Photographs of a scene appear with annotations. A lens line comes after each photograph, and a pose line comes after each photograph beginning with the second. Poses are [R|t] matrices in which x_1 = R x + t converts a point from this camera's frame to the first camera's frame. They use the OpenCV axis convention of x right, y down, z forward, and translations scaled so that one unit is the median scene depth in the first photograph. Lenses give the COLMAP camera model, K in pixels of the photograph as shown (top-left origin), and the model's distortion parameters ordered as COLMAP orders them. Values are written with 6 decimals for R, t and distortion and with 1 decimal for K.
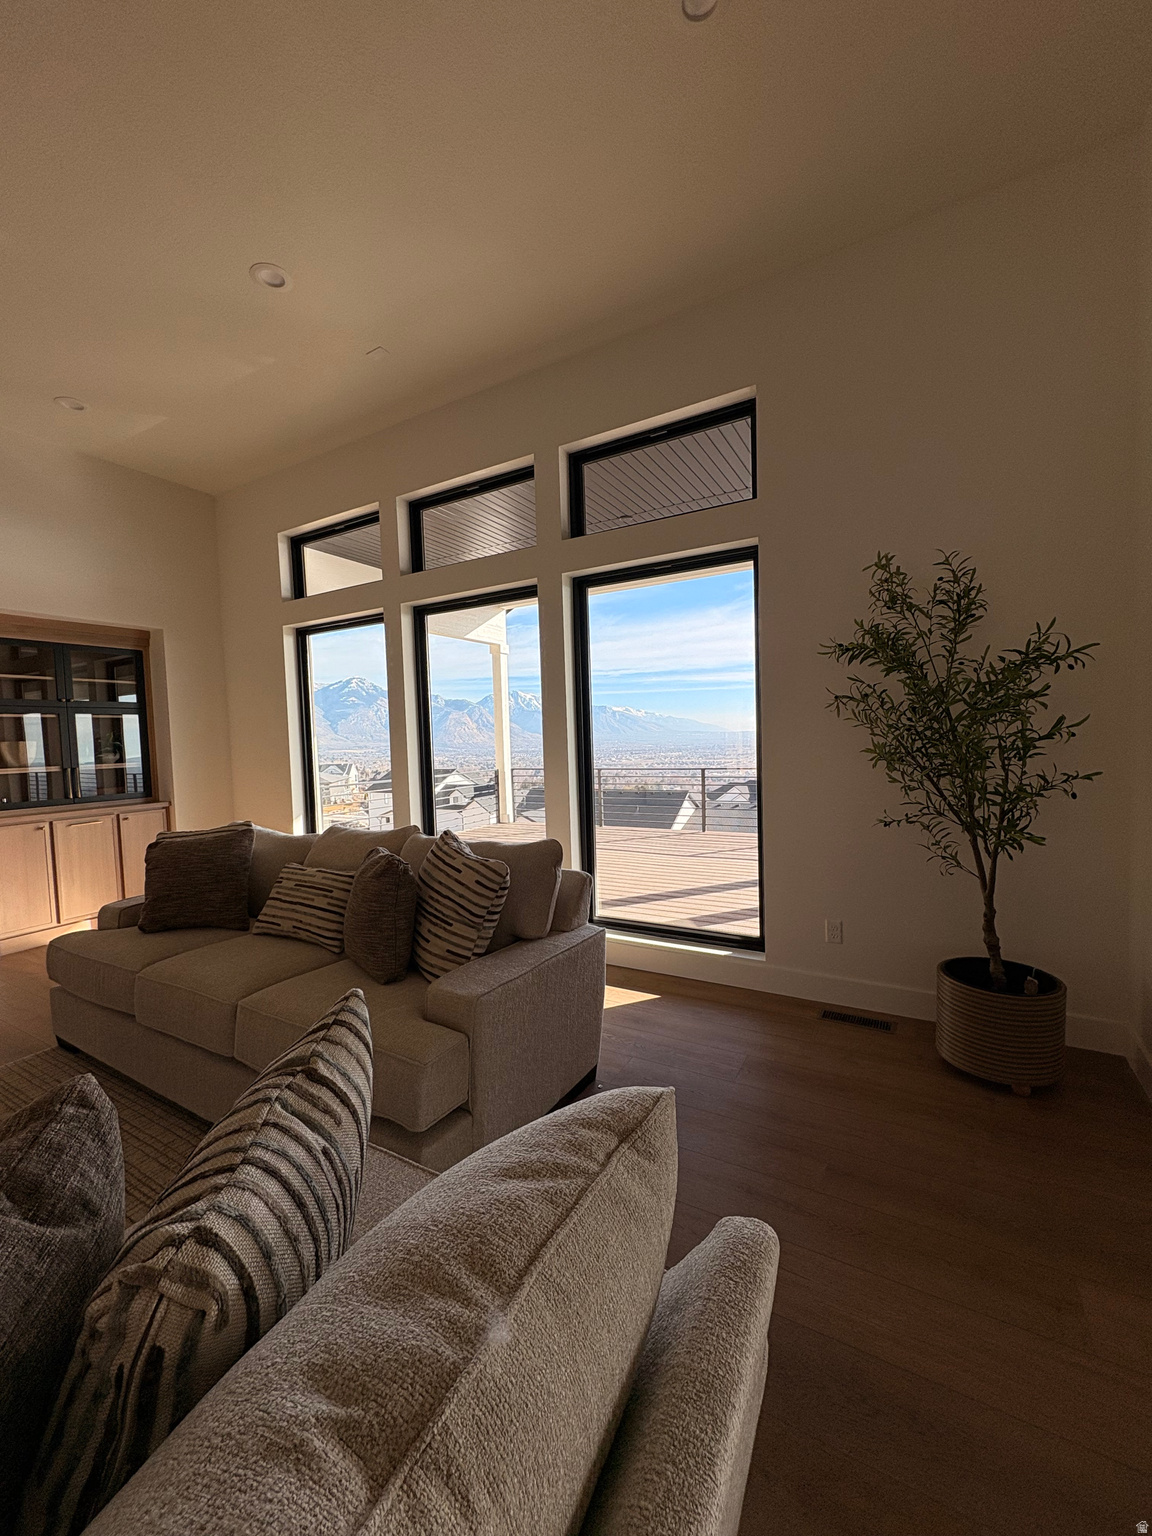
lens RADIAL K [[610.9, 0, 576.8], [0, 610.9, 767.1], [0, 0, 1]] dist [-0.005950, 0.000249]
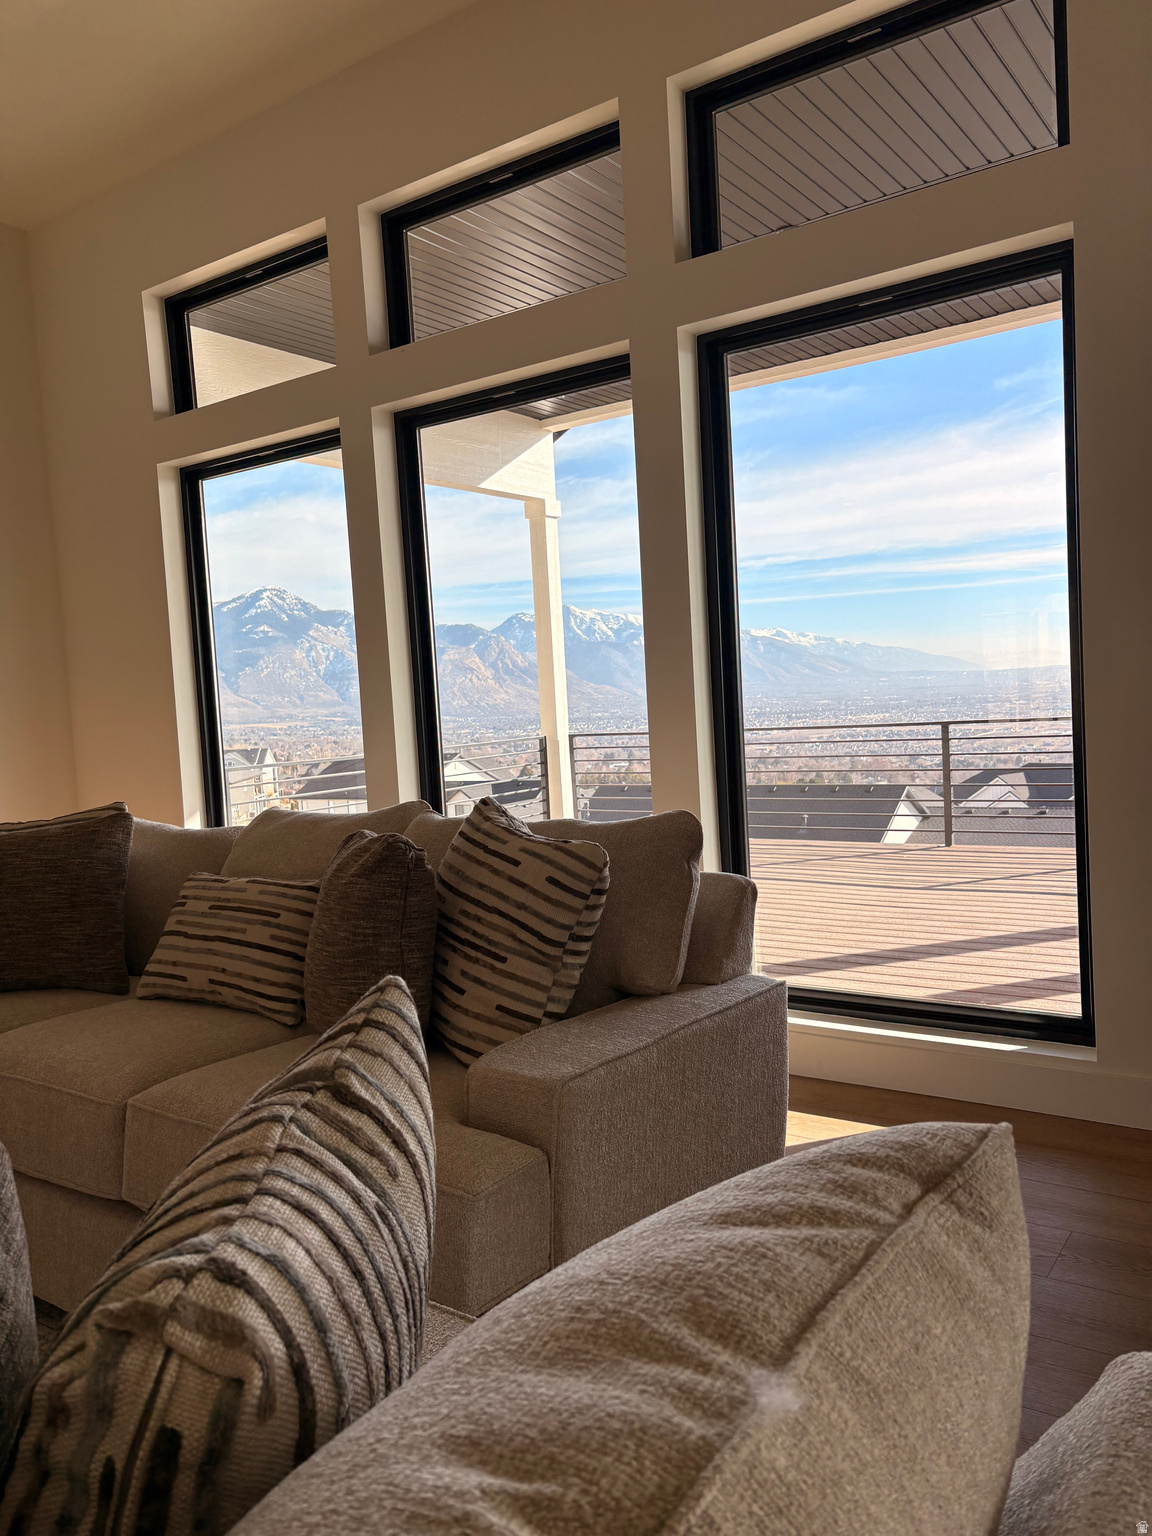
lens RADIAL K [[1162.1, 0, 571.9], [0, 1162.1, 769.5], [0, 0, 1]] dist [0.031502, -0.039654]
pose [[0.995171, -0.018914, -0.096314, -0.041306], [0.020695, 0.999632, 0.017526, 0.068787], [0.095947, -0.019435, 0.995197, -0.014110]]
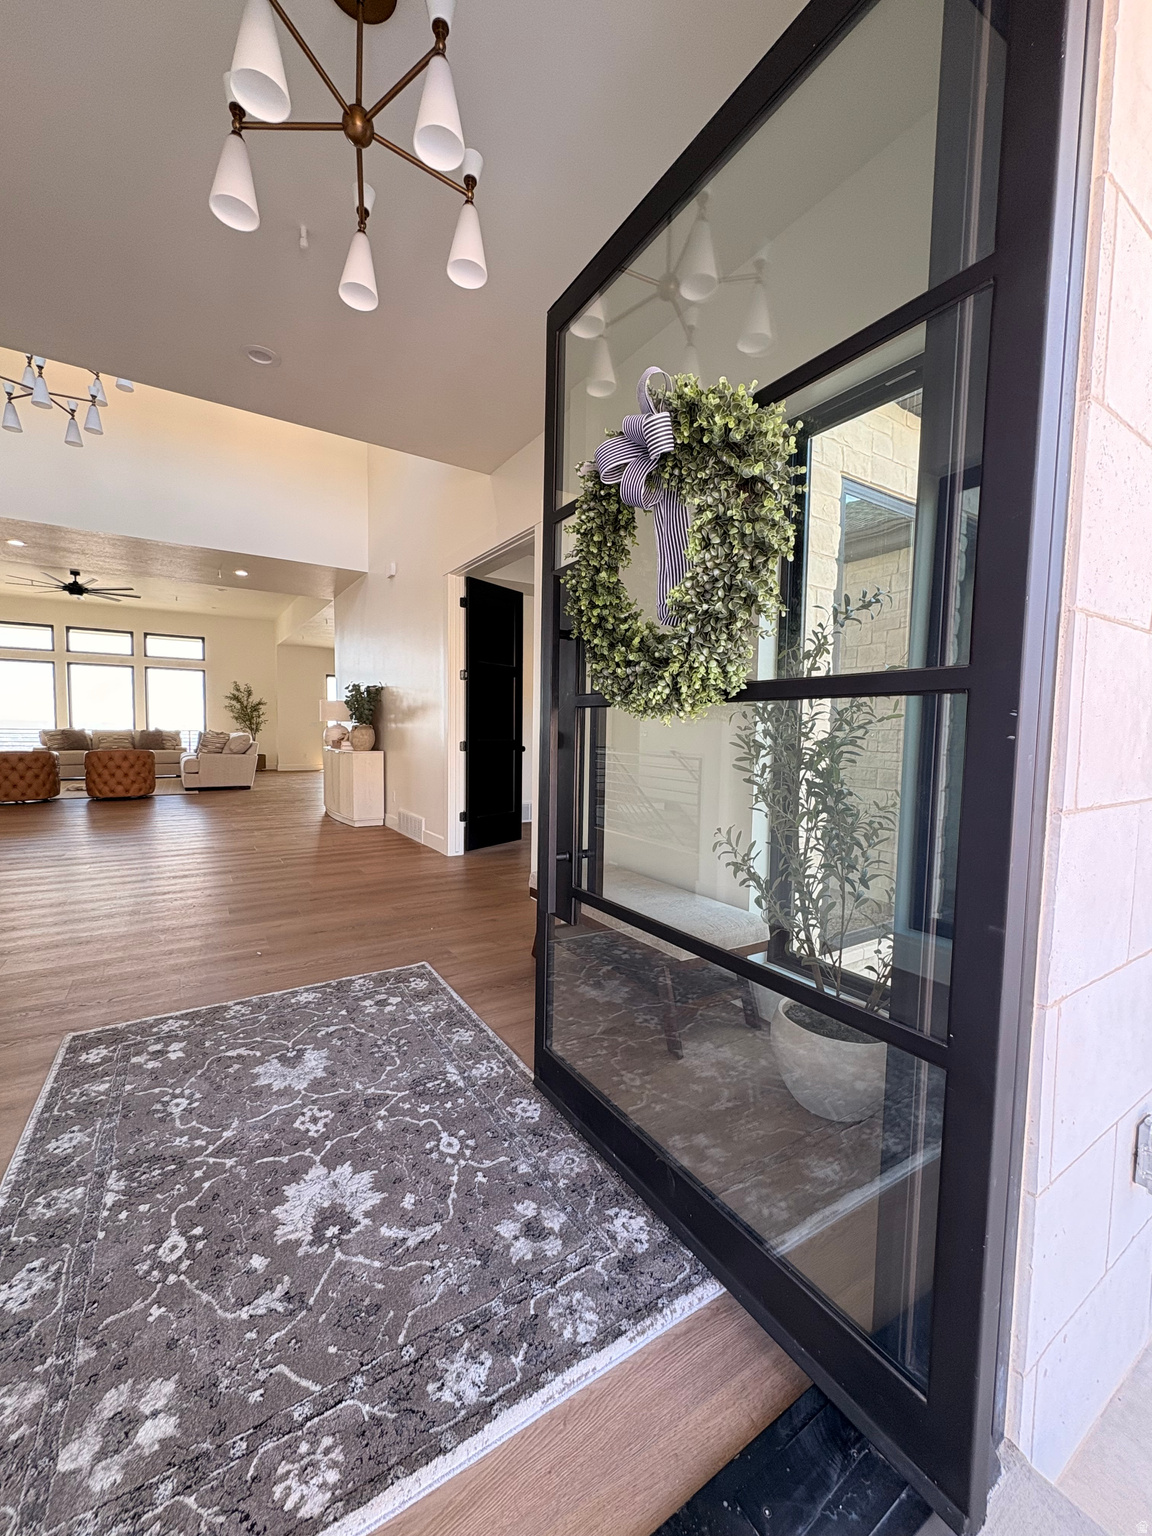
lens RADIAL K [[610.9, 0, 578.9], [0, 610.9, 767.9], [0, 0, 1]] dist [-0.005950, 0.000249]
pose [[0.458231, -0.021385, 0.888576, -3.970945], [0.015165, 0.999753, 0.016241, 0.525057], [-0.888704, 0.006033, 0.458442, -5.699591]]
